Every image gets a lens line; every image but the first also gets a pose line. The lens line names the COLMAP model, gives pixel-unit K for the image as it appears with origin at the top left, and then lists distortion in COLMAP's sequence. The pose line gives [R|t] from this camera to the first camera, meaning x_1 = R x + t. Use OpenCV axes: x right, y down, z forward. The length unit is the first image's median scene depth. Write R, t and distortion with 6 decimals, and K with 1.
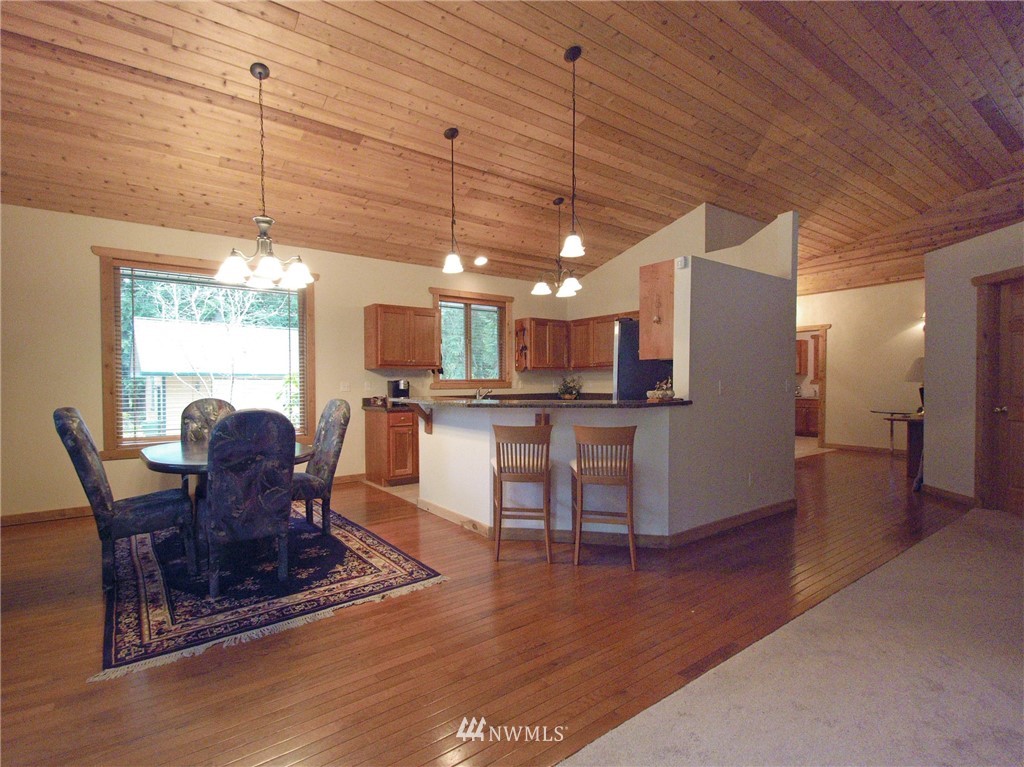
lens RADIAL K [[463.7, 0, 485.1], [0, 463.7, 380.4], [0, 0, 1]] dist [0.032627, -0.016909]
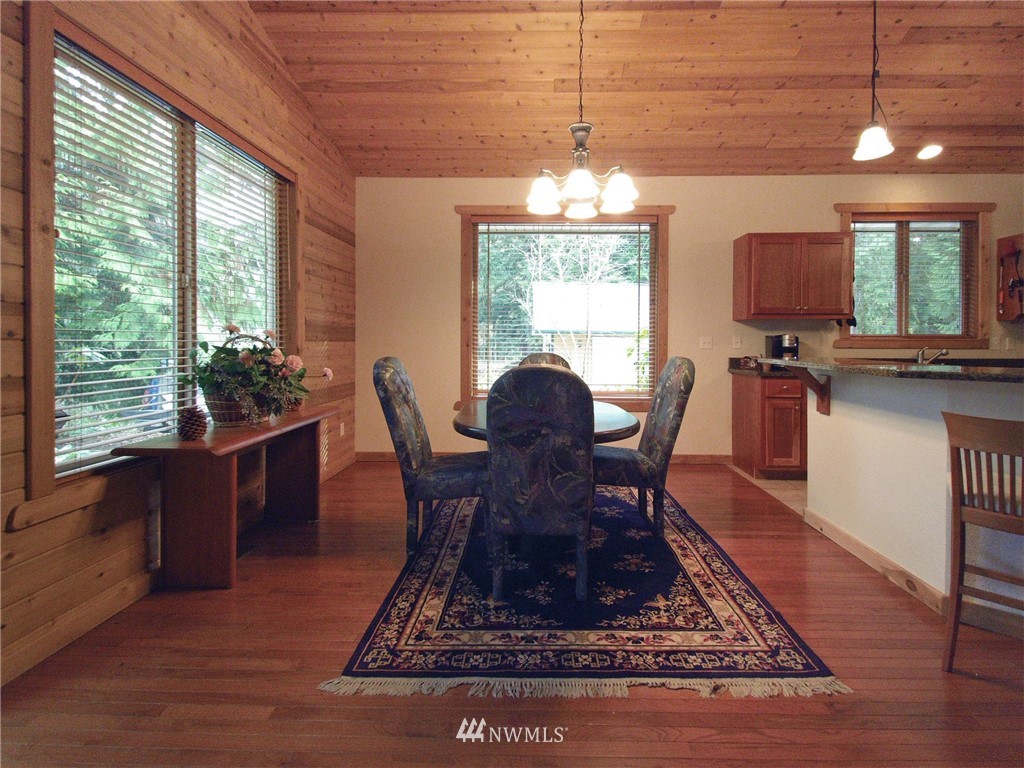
lens RADIAL K [[490.9, 0, 533.7], [0, 490.9, 347.7], [0, 0, 1]] dist [0.036104, -0.023194]
pose [[0.780353, 0.012732, -0.625210, -0.005750], [-0.002531, 0.999849, 0.017203, 0.012785], [0.625334, -0.011842, 0.780267, 0.249043]]
